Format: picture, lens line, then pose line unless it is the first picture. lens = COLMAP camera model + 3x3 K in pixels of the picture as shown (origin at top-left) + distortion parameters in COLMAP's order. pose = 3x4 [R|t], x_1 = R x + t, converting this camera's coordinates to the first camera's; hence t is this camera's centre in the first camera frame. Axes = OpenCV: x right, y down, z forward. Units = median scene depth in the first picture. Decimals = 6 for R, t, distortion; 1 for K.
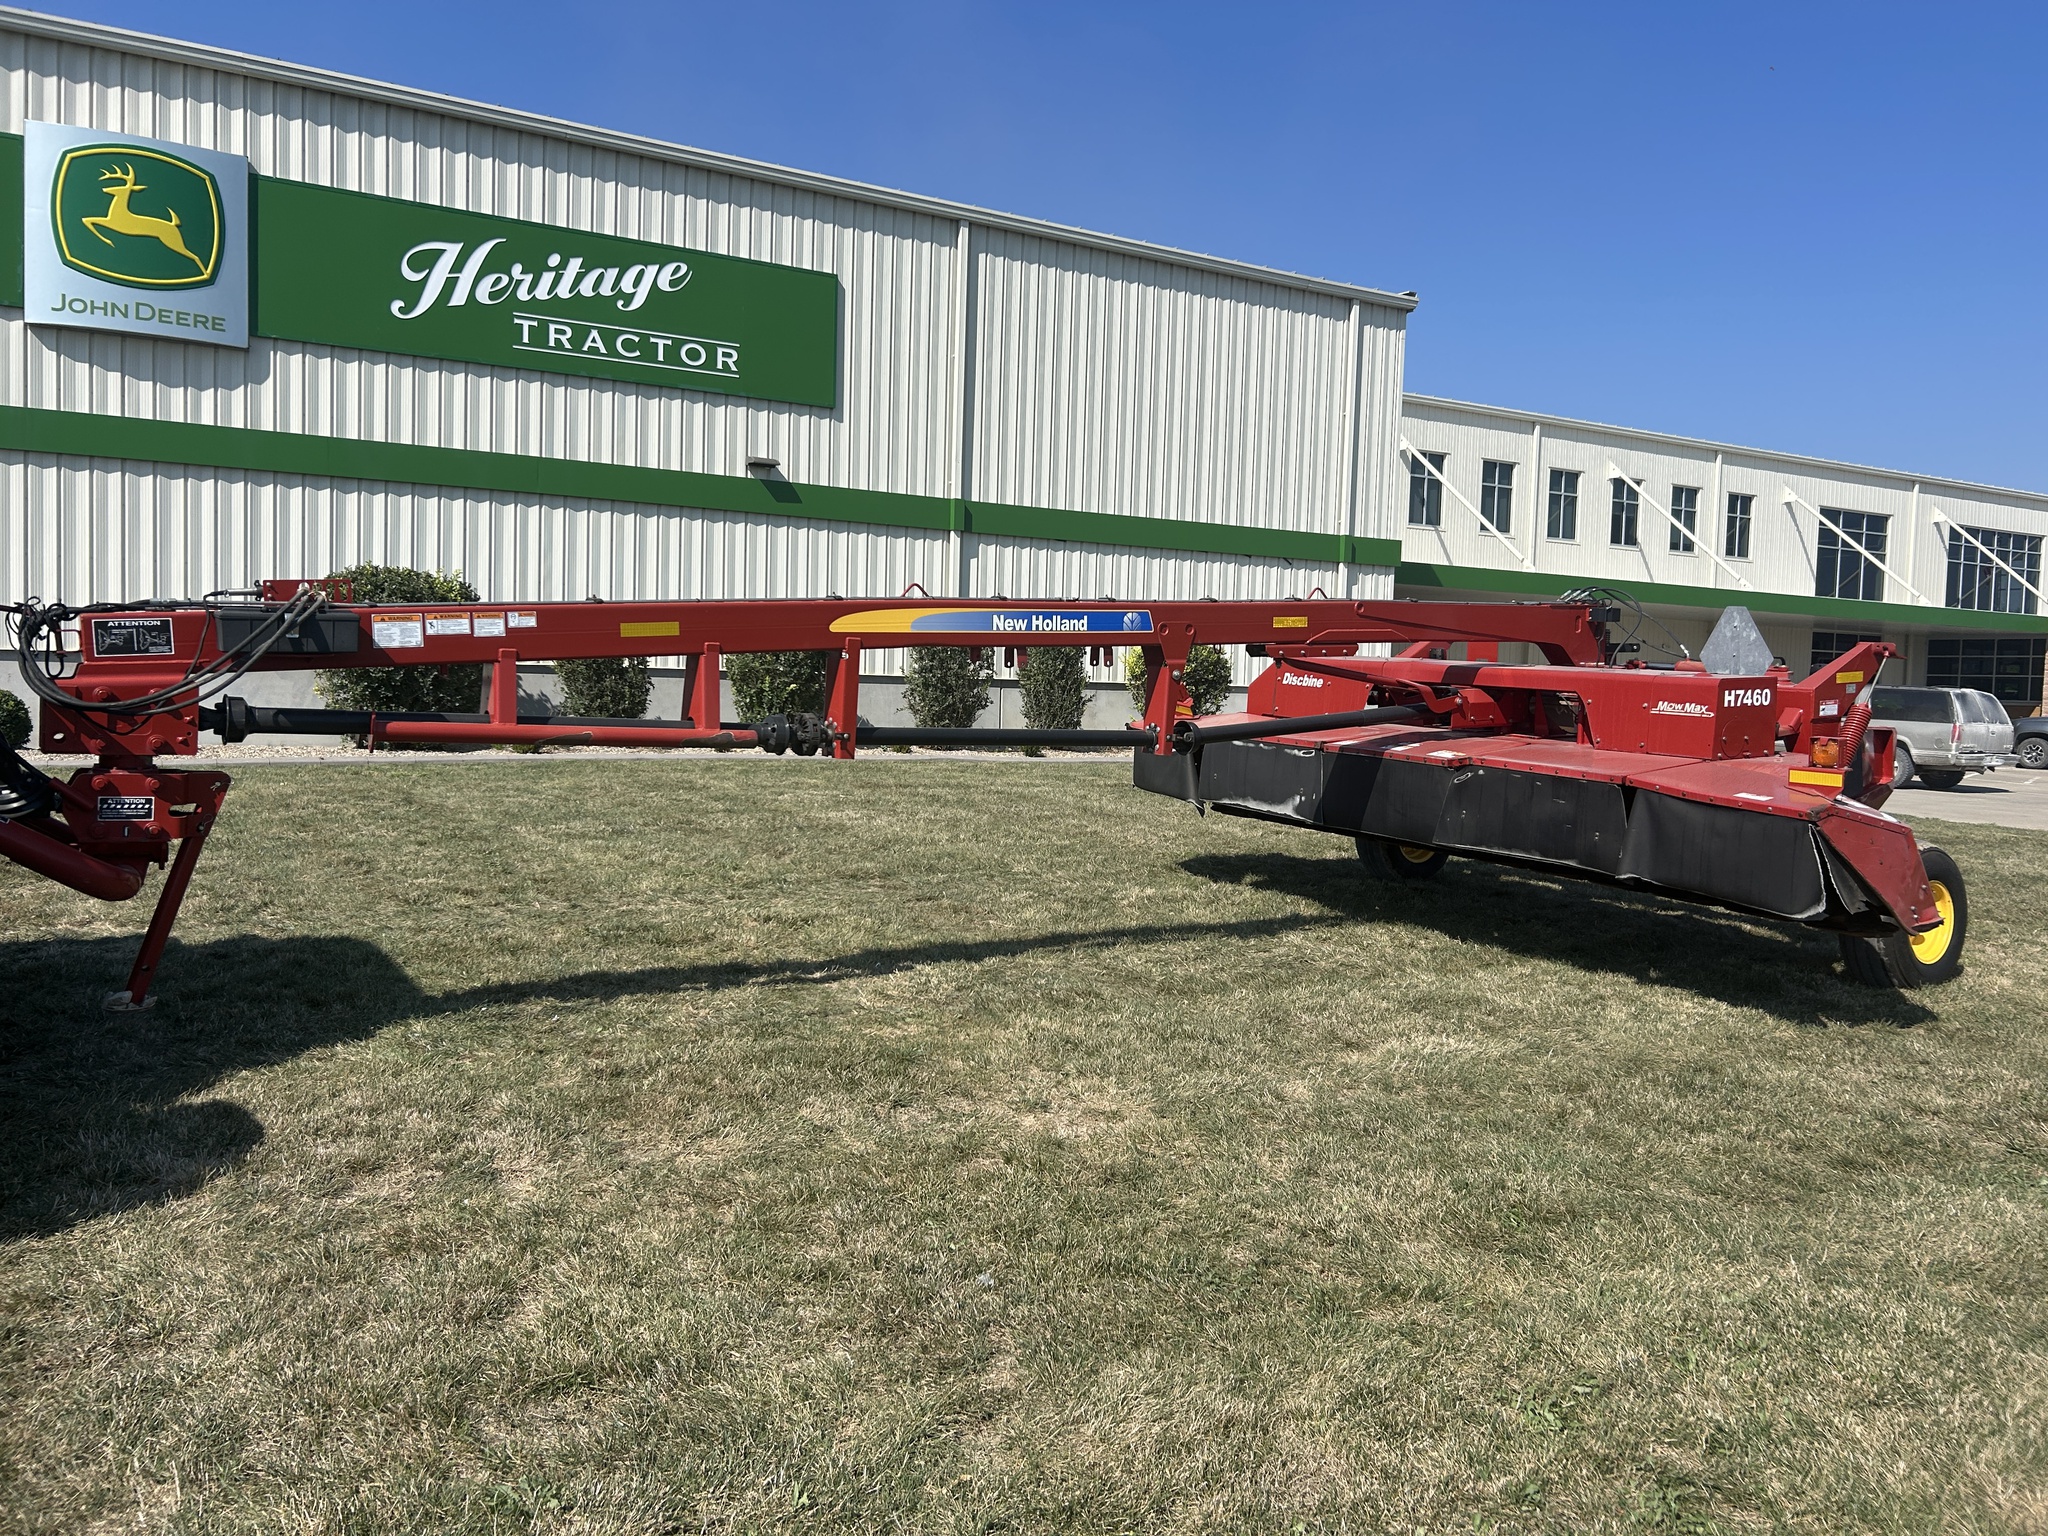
lens RADIAL K [[1551.9, 0, 1014.6], [0, 1551.9, 766.9], [0, 0, 1]] dist [0.053240, -0.072268]
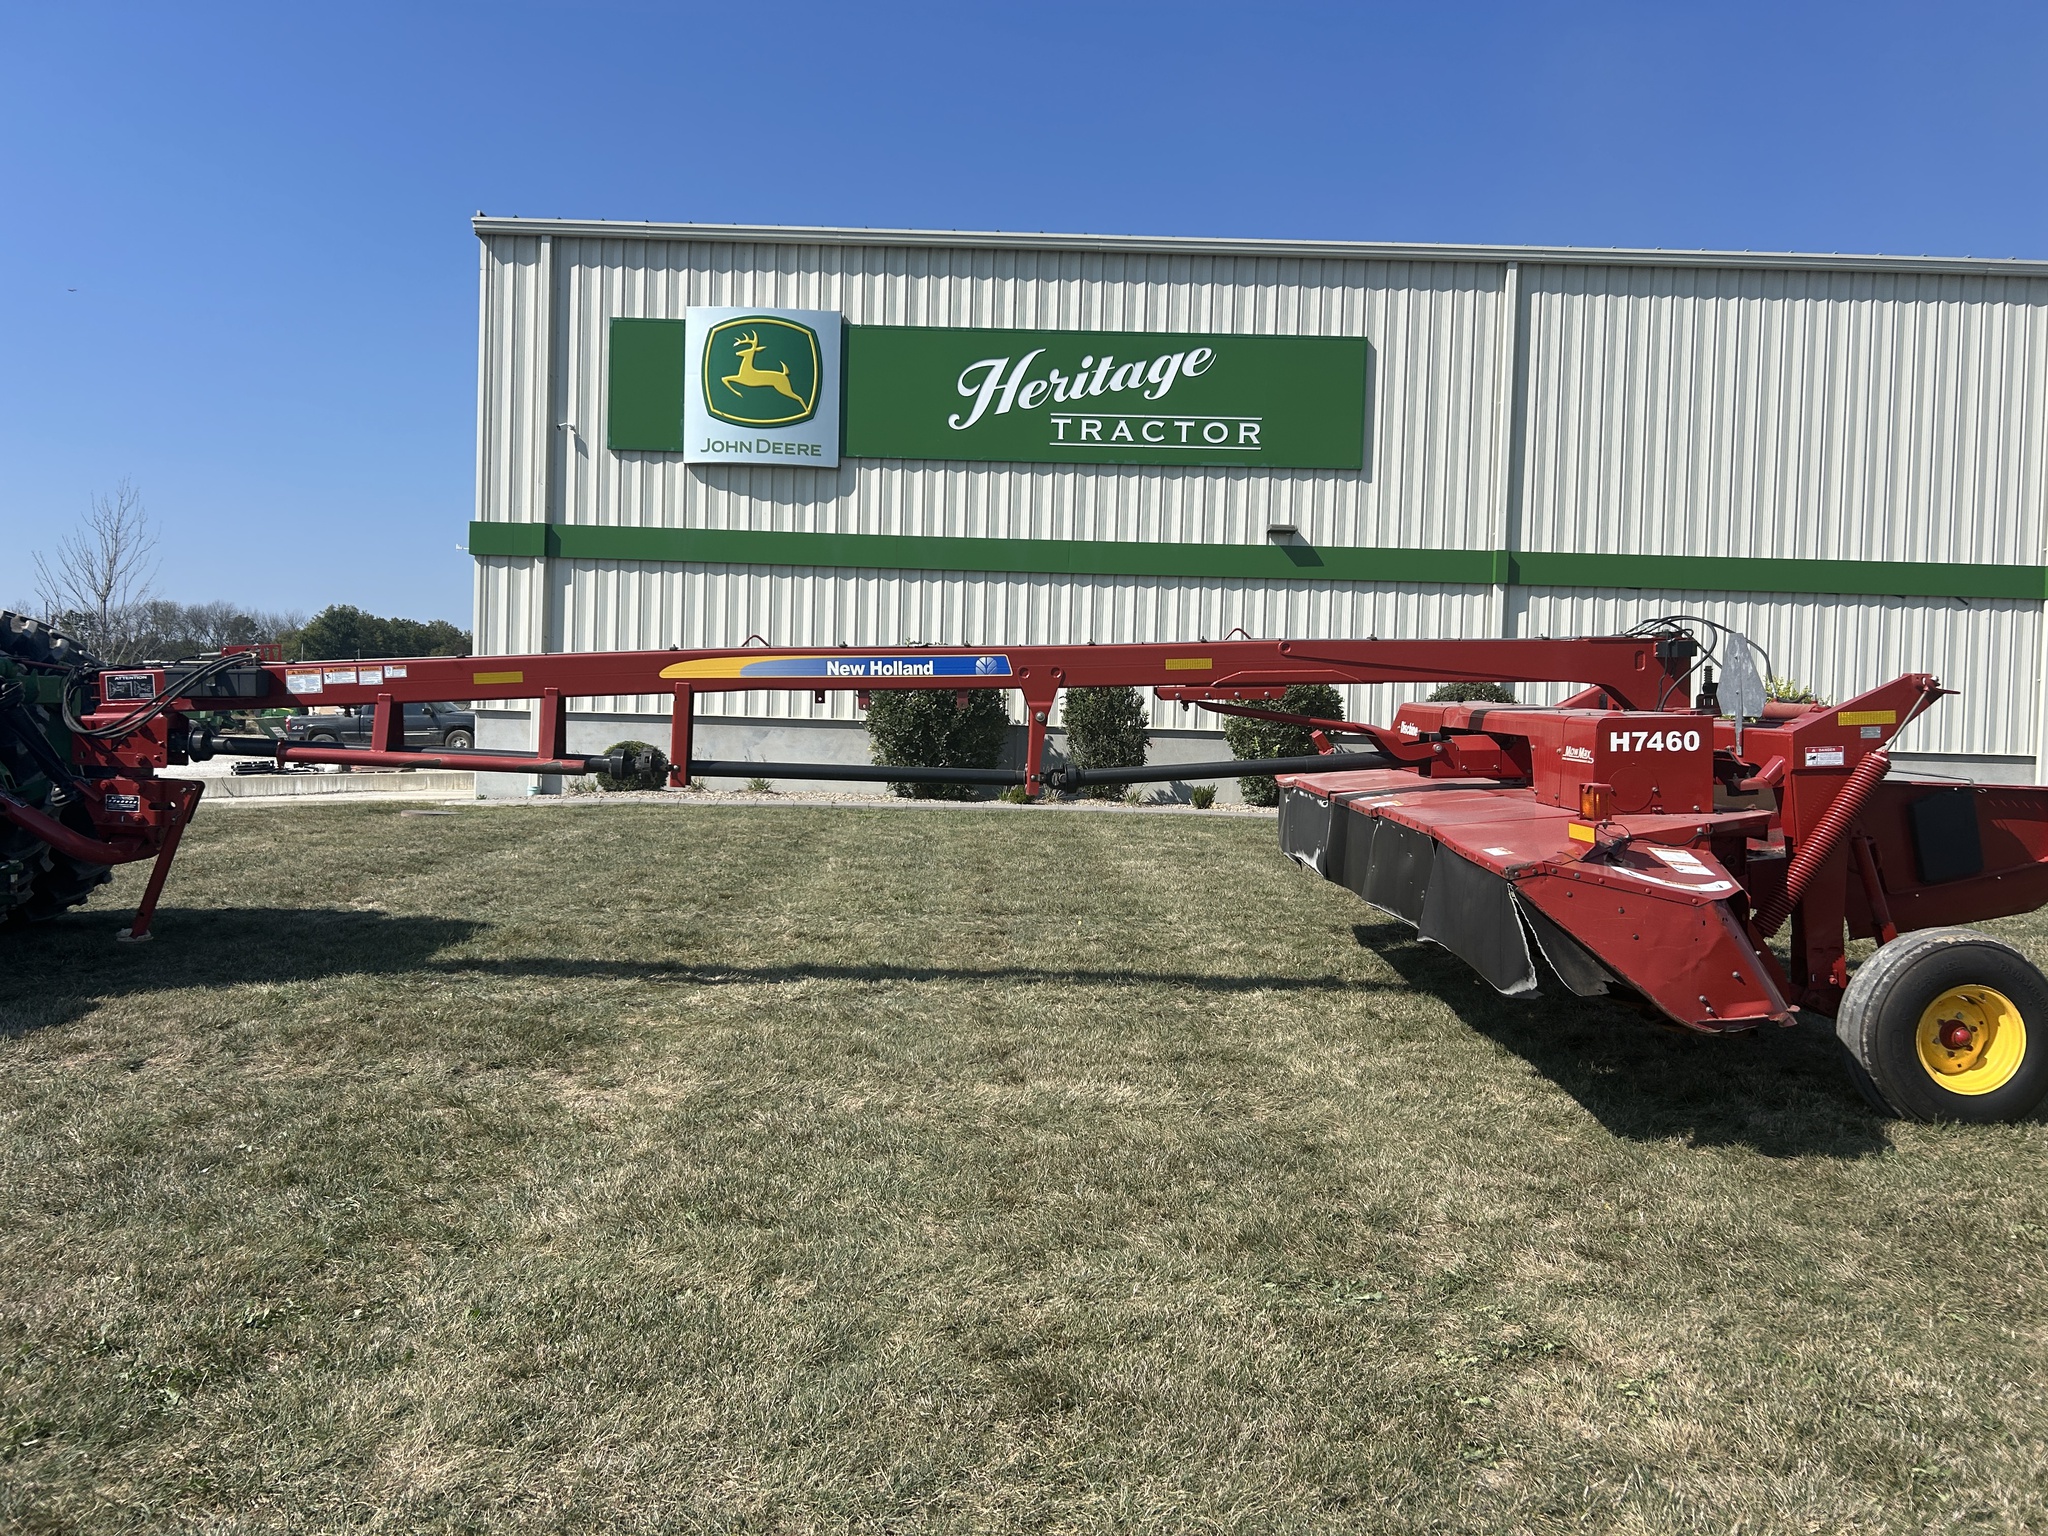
lens RADIAL K [[1536.3, 0, 1012.1], [0, 1536.3, 791.8], [0, 0, 1]] dist [0.045505, -0.054734]
pose [[0.854579, 0.019211, -0.518966, 0.232296], [-0.034478, 0.999210, -0.019785, 0.004030], [0.518175, 0.034801, 0.854566, 0.047958]]
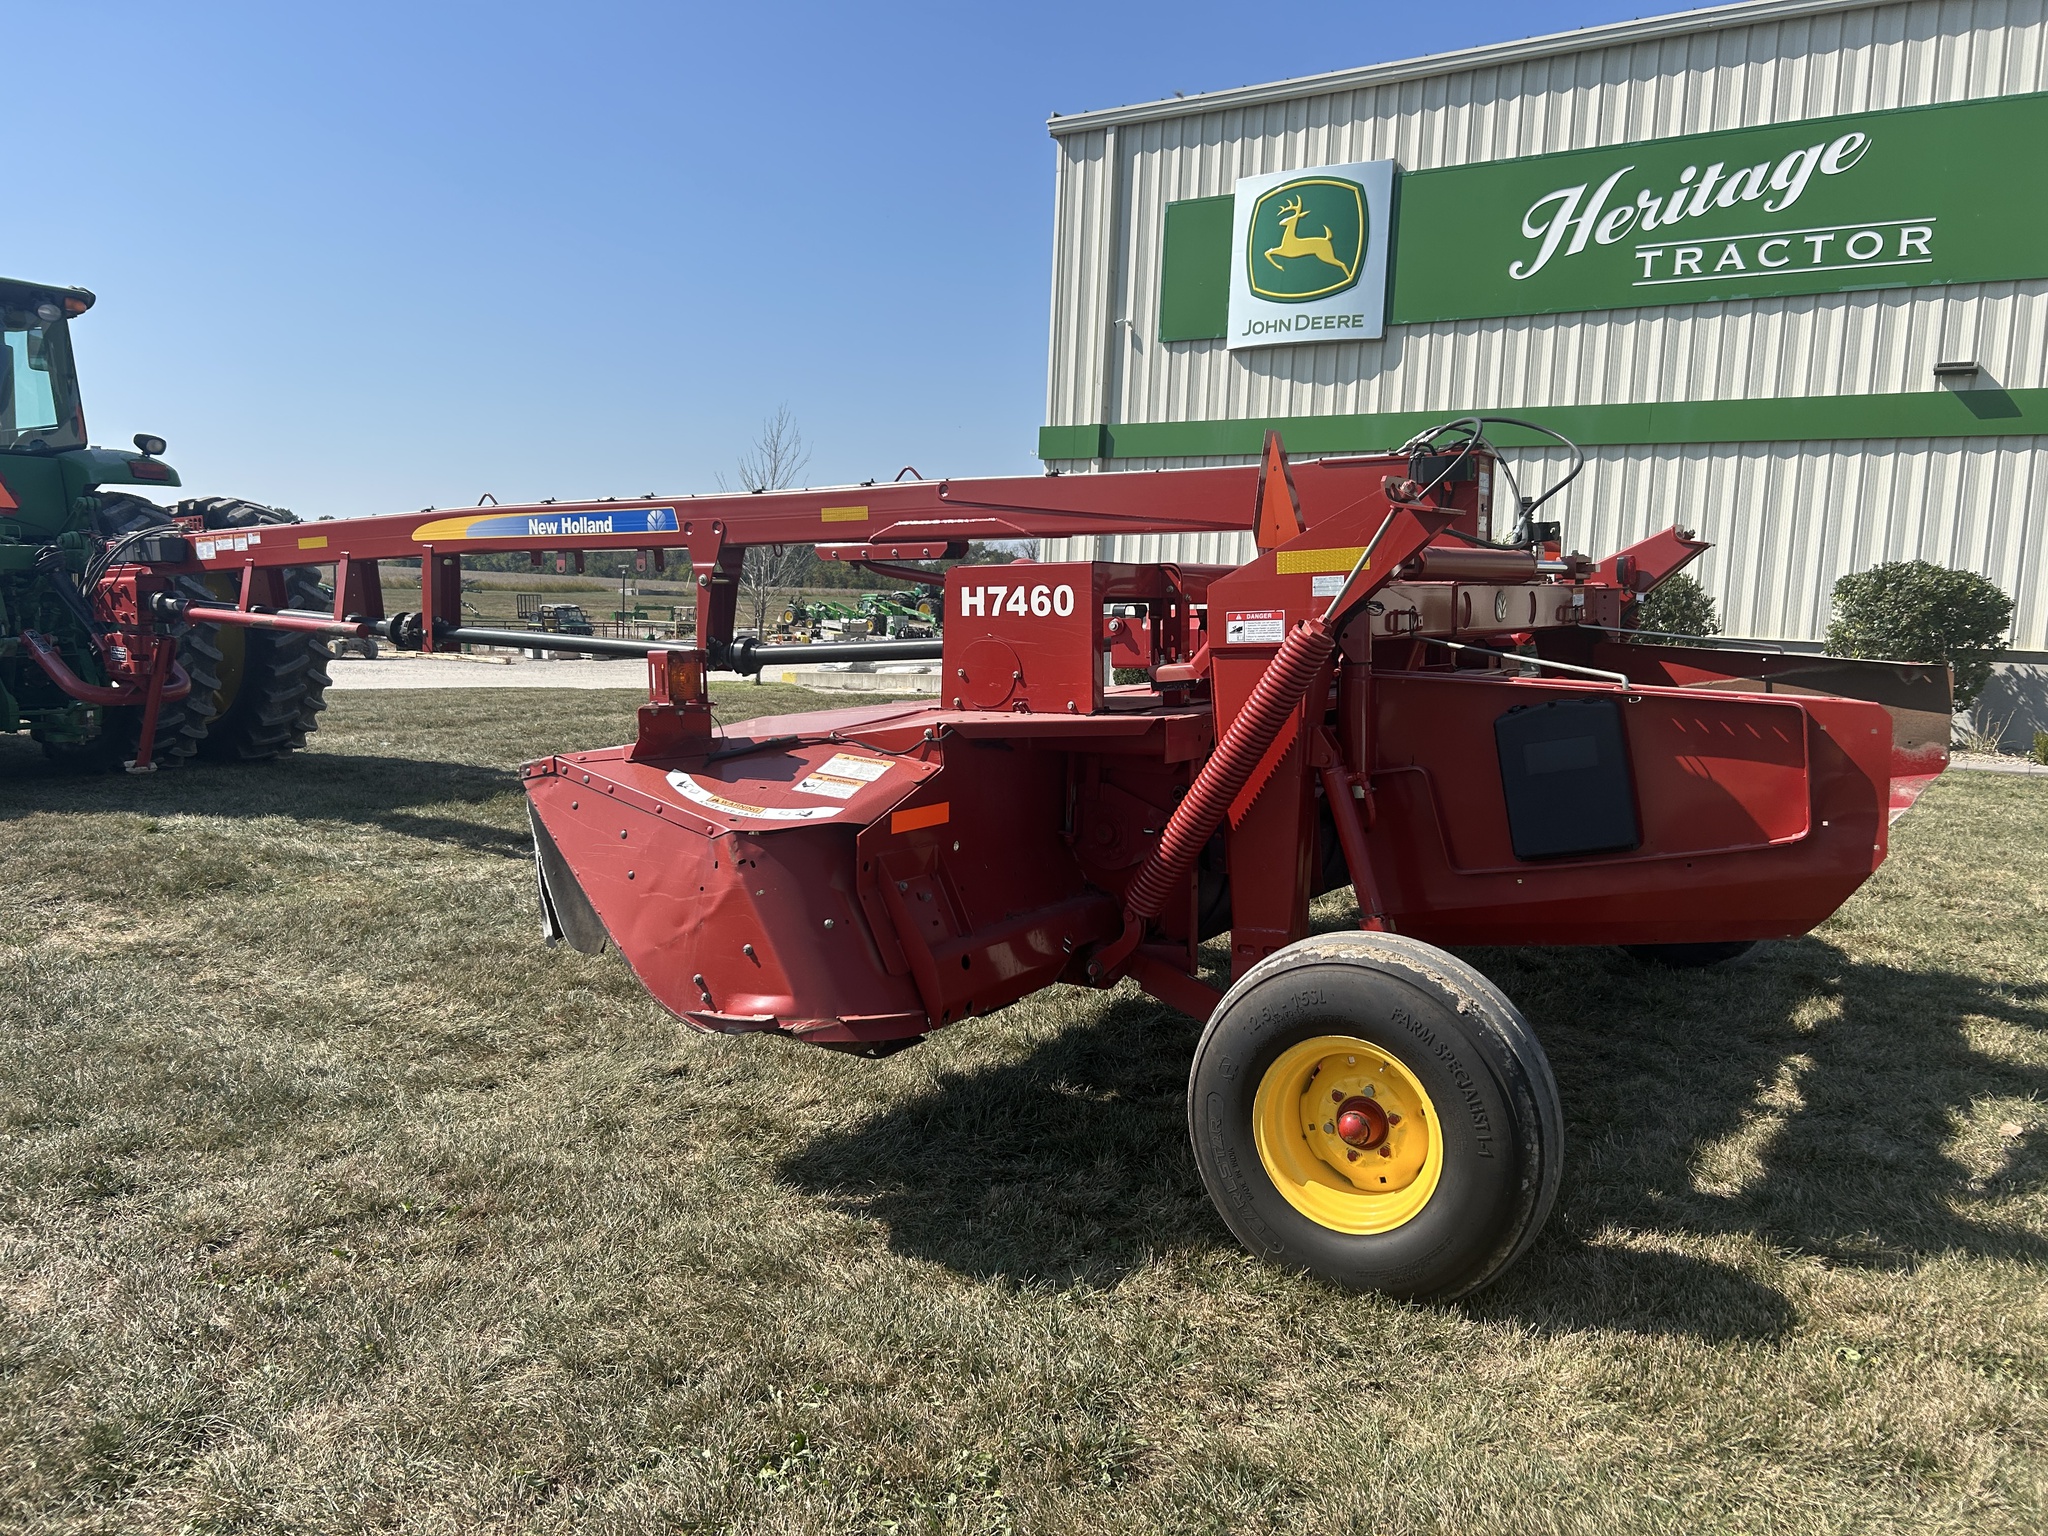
lens RADIAL K [[1548.9, 0, 1034.8], [0, 1548.9, 784.0], [0, 0, 1]] dist [0.053103, -0.057593]
pose [[0.430659, 0.090830, -0.897933, 0.370023], [-0.082585, 0.994715, 0.061012, -0.005533], [0.898728, 0.047881, 0.435884, 0.298251]]
